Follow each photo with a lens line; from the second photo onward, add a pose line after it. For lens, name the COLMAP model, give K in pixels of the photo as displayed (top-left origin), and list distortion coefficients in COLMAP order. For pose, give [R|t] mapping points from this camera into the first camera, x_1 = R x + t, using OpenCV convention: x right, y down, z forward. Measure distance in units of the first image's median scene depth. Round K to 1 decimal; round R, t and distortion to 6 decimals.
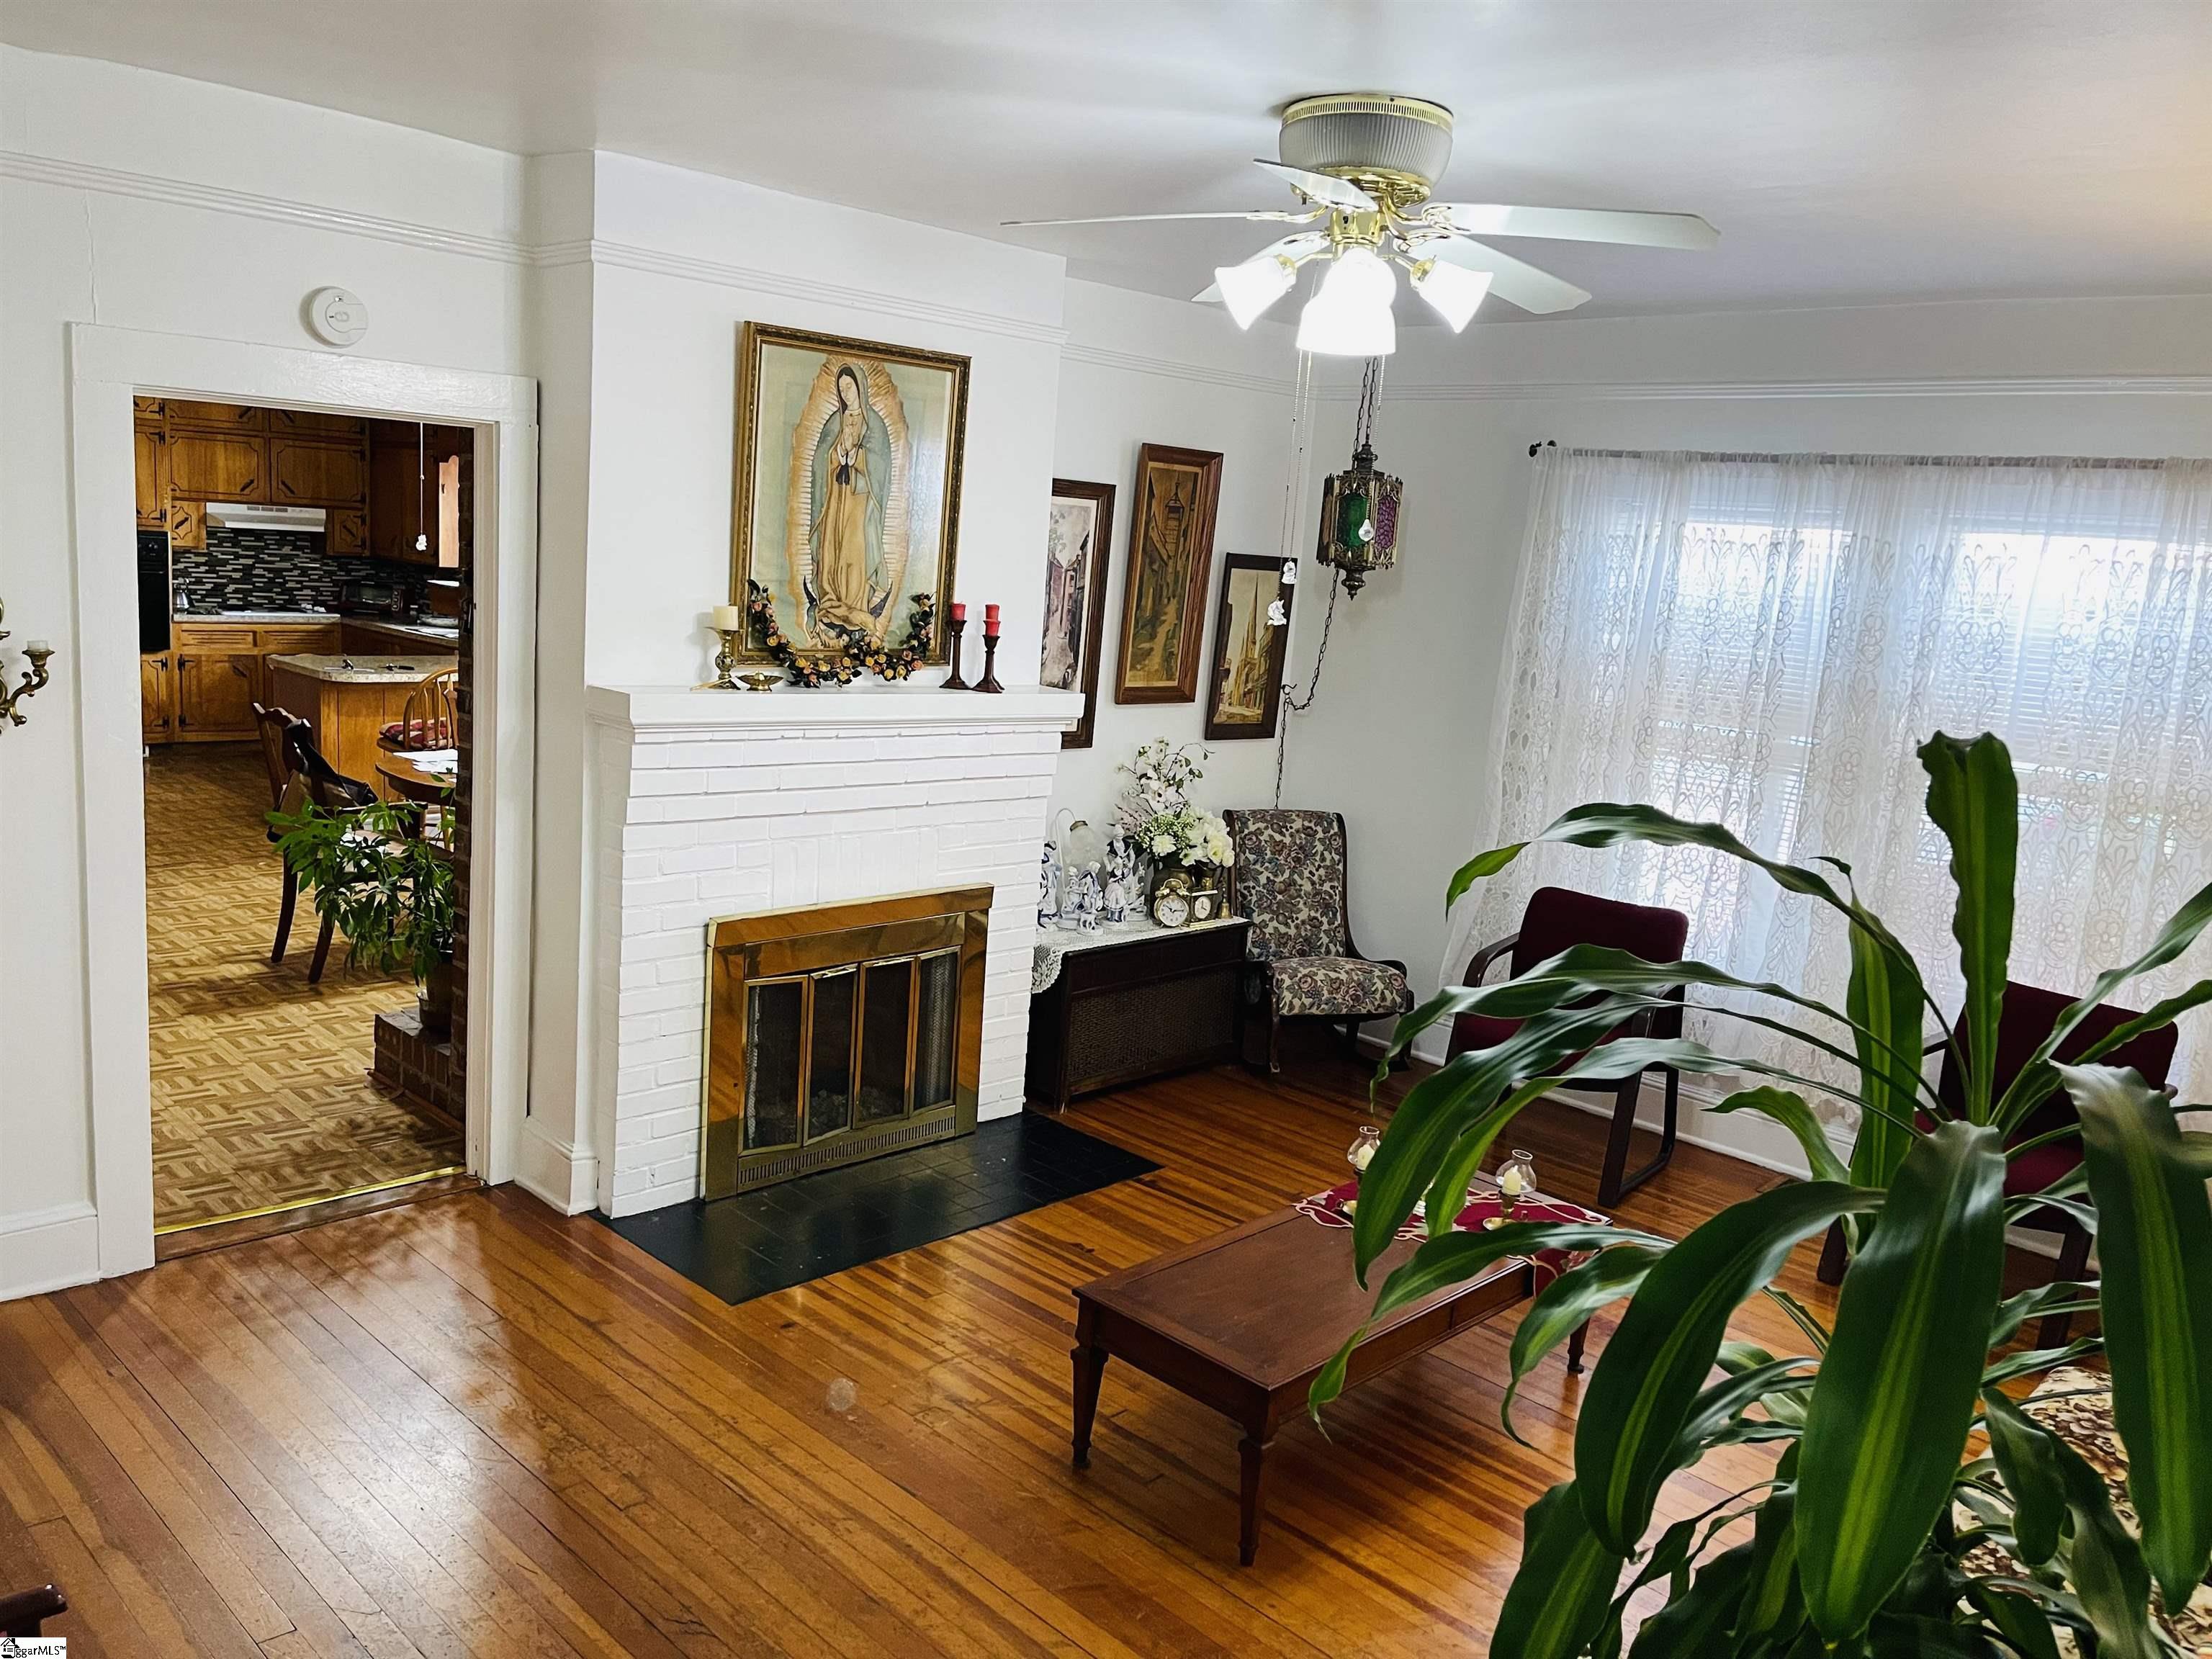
lens RADIAL K [[1655.4, 0, 1094.9], [0, 1655.4, 836.4], [0, 0, 1]] dist [0.107746, -0.142894]
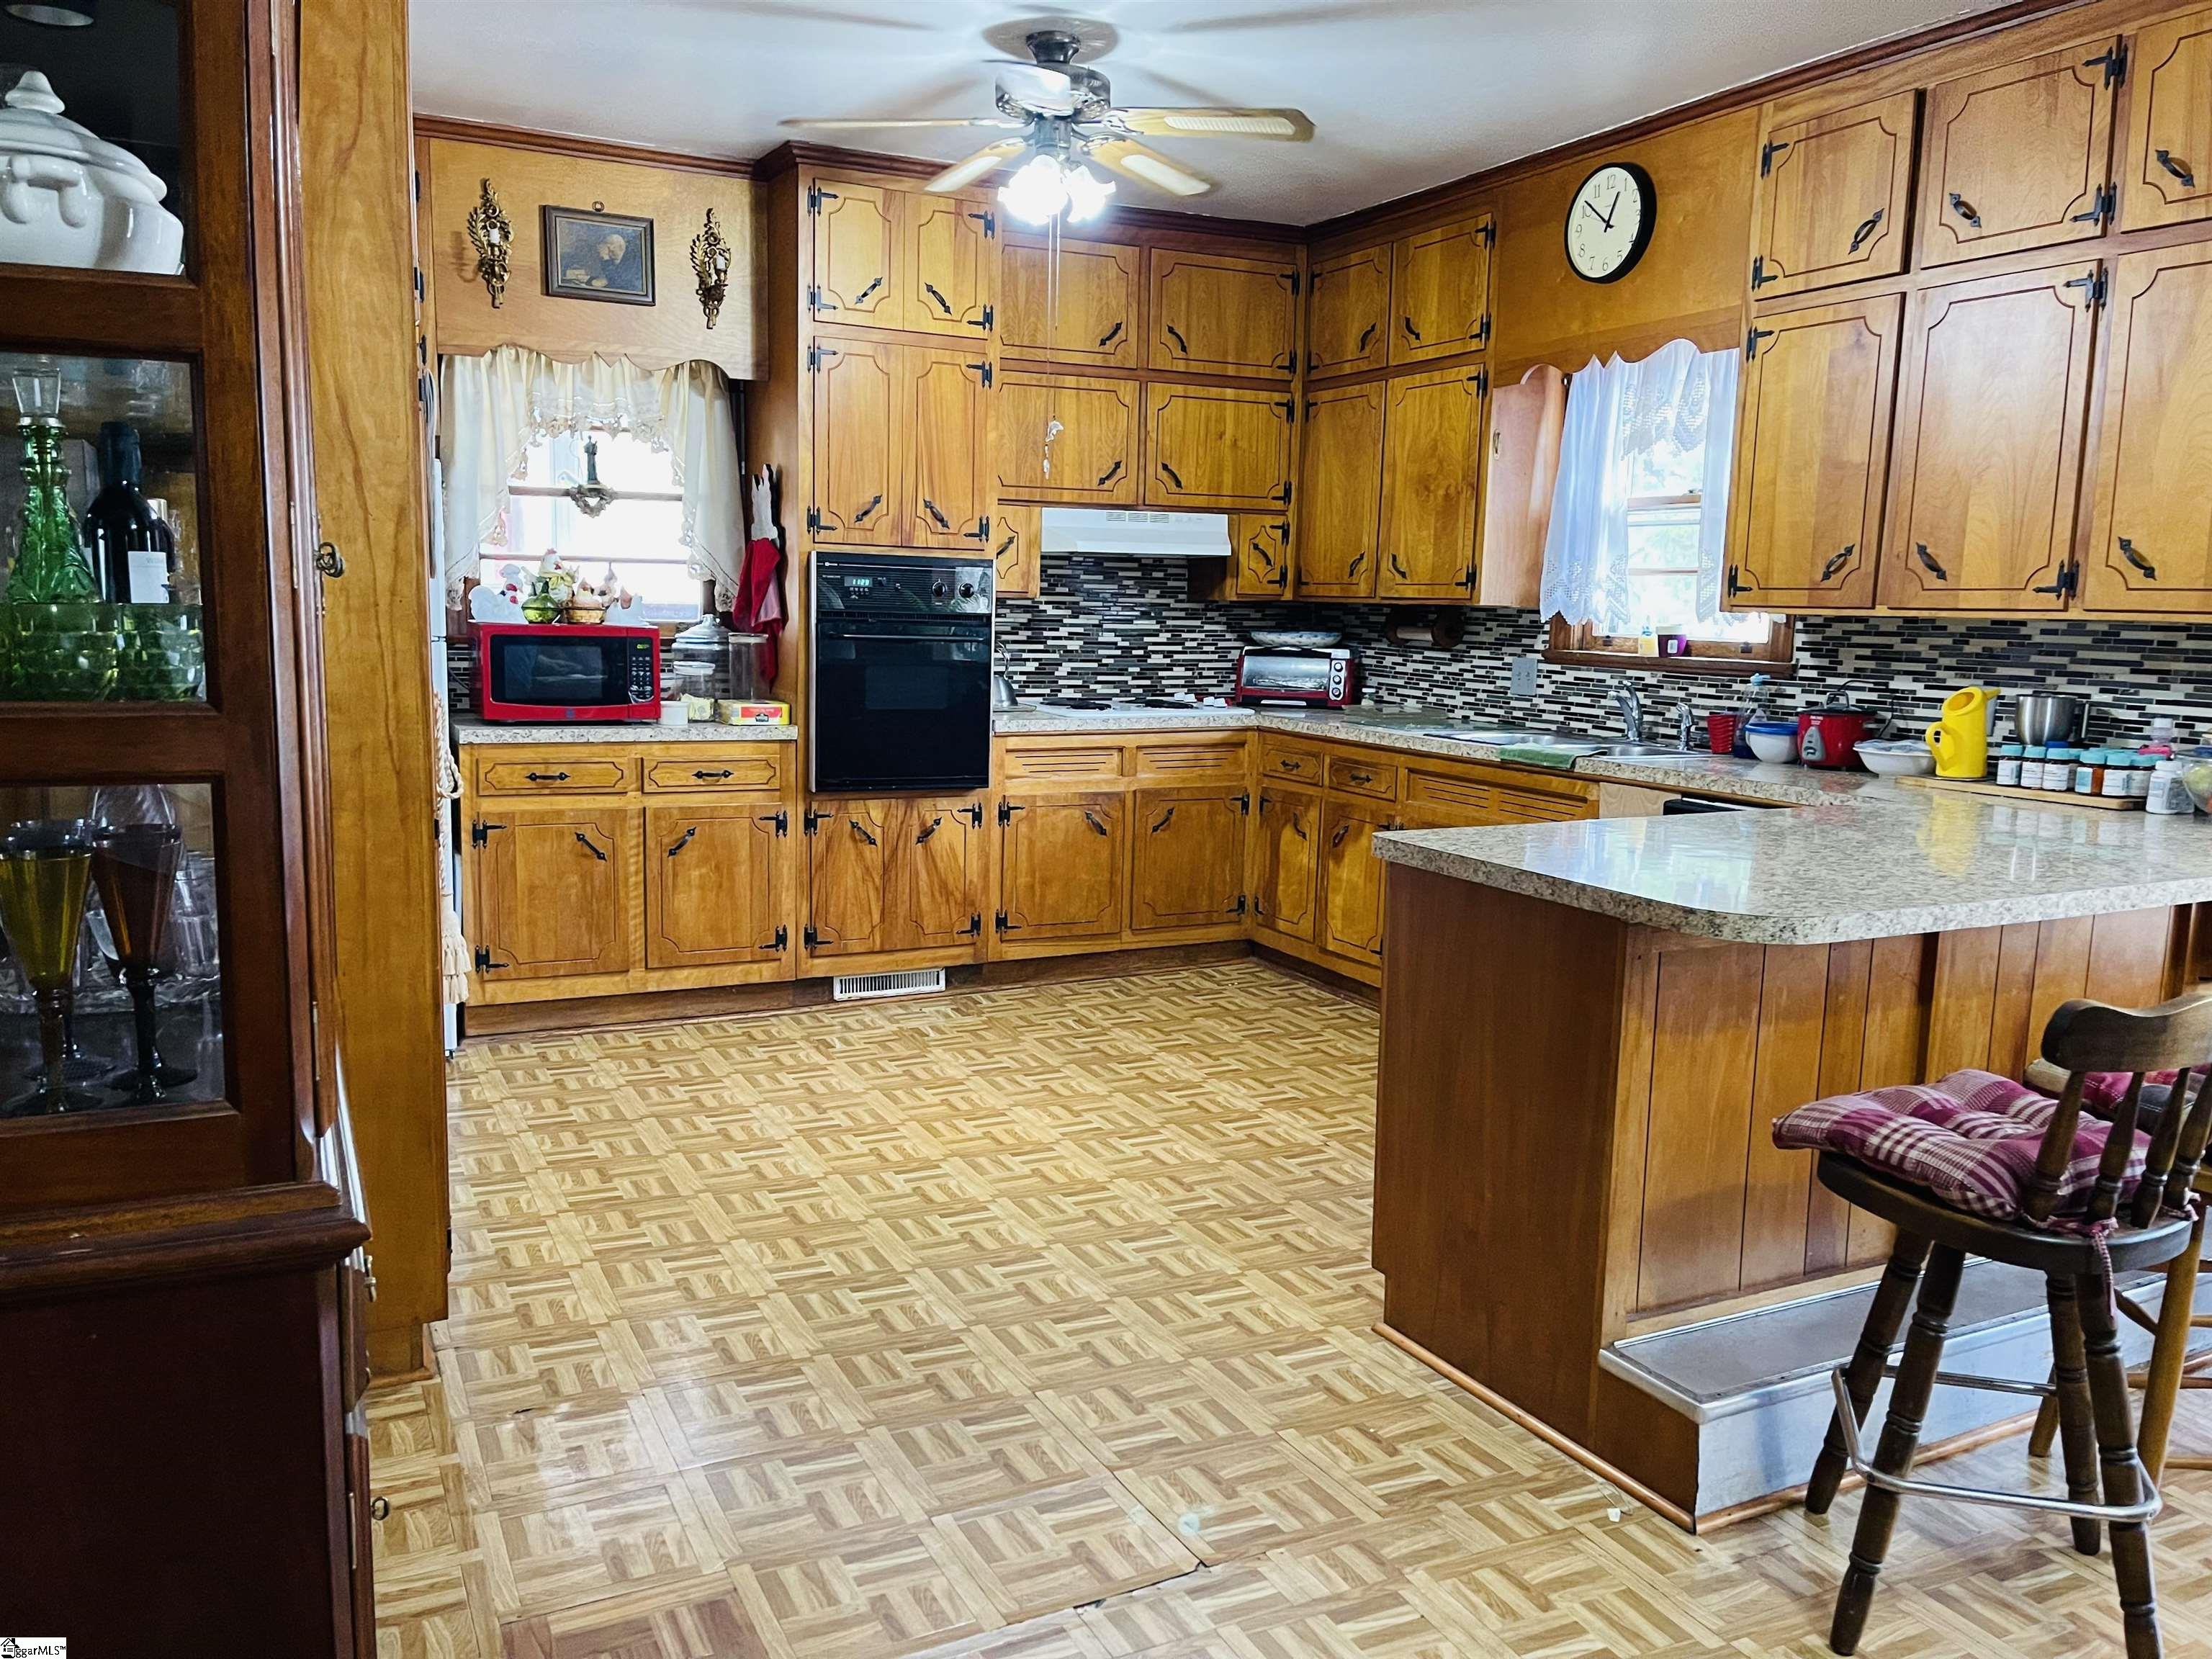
lens RADIAL K [[1655.4, 0, 1094.9], [0, 1655.4, 836.4], [0, 0, 1]] dist [0.107746, -0.142894]
pose [[0.953670, -0.008279, -0.300740, -0.342648], [-0.007224, 0.998703, -0.050402, -0.066113], [0.300767, 0.050239, 0.952374, 0.495372]]
